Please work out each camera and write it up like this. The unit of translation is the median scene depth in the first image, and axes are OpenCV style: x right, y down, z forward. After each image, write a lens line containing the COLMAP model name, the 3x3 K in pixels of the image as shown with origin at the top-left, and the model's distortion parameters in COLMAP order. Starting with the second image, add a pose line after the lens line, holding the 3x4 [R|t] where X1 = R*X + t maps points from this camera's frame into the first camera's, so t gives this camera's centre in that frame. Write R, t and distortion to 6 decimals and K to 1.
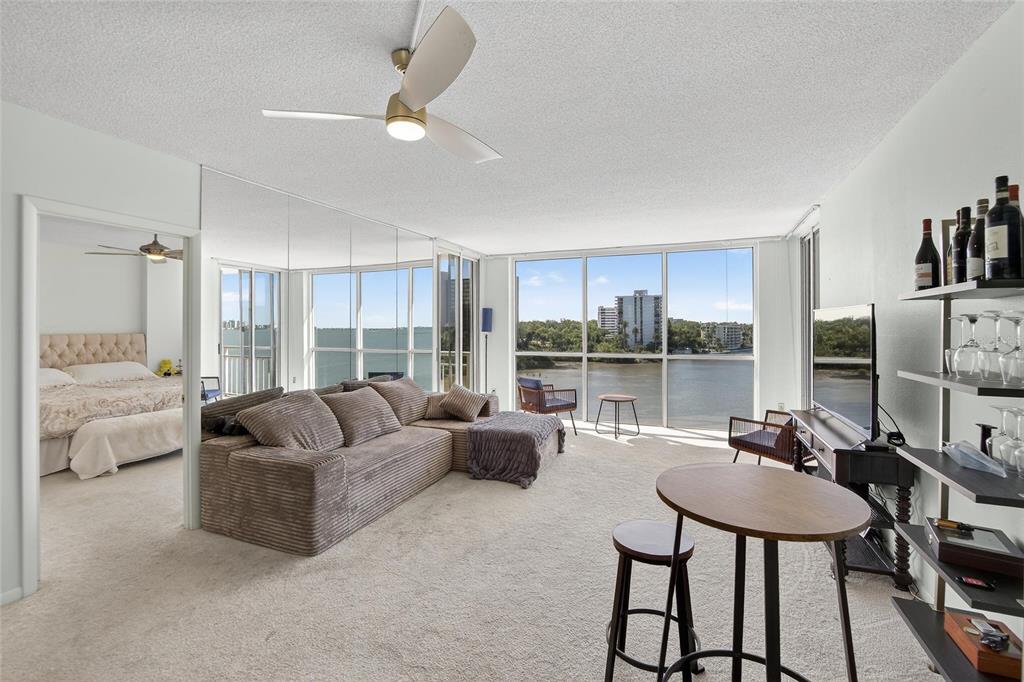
lens RADIAL K [[469.8, 0, 496.7], [0, 469.8, 330.6], [0, 0, 1]] dist [-0.003679, 0.000937]
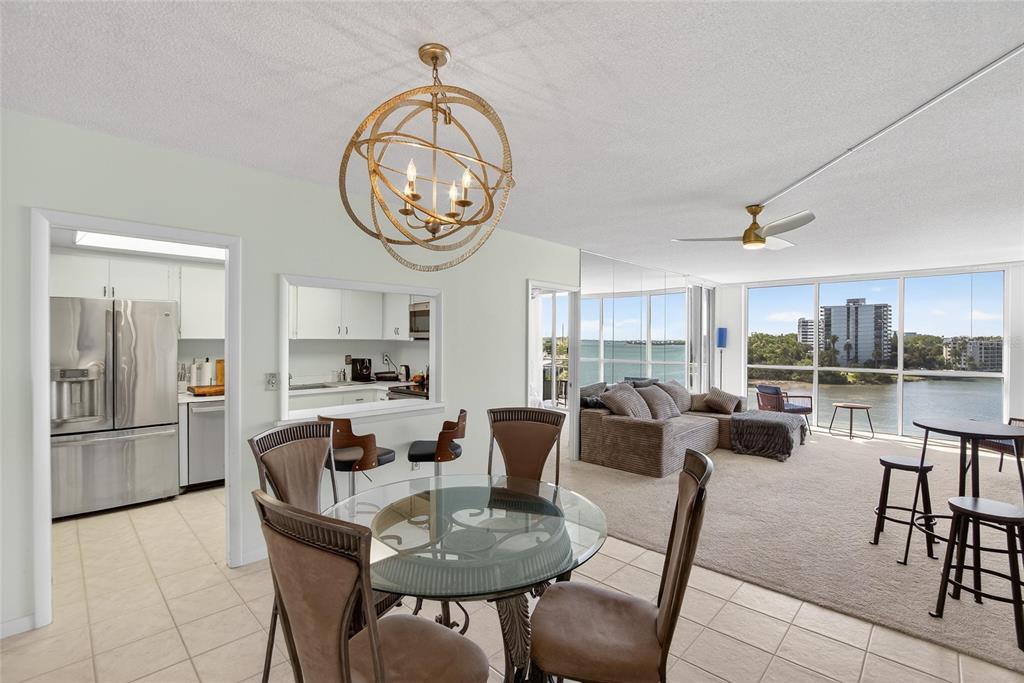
lens RADIAL K [[469.8, 0, 510.3], [0, 469.8, 342.9], [0, 0, 1]] dist [-0.003679, 0.000937]
pose [[0.944226, 0.009114, -0.329171, -0.182521], [-0.009620, 0.999954, 0.000092, -0.005272], [0.329157, 0.003080, 0.944270, -0.426805]]
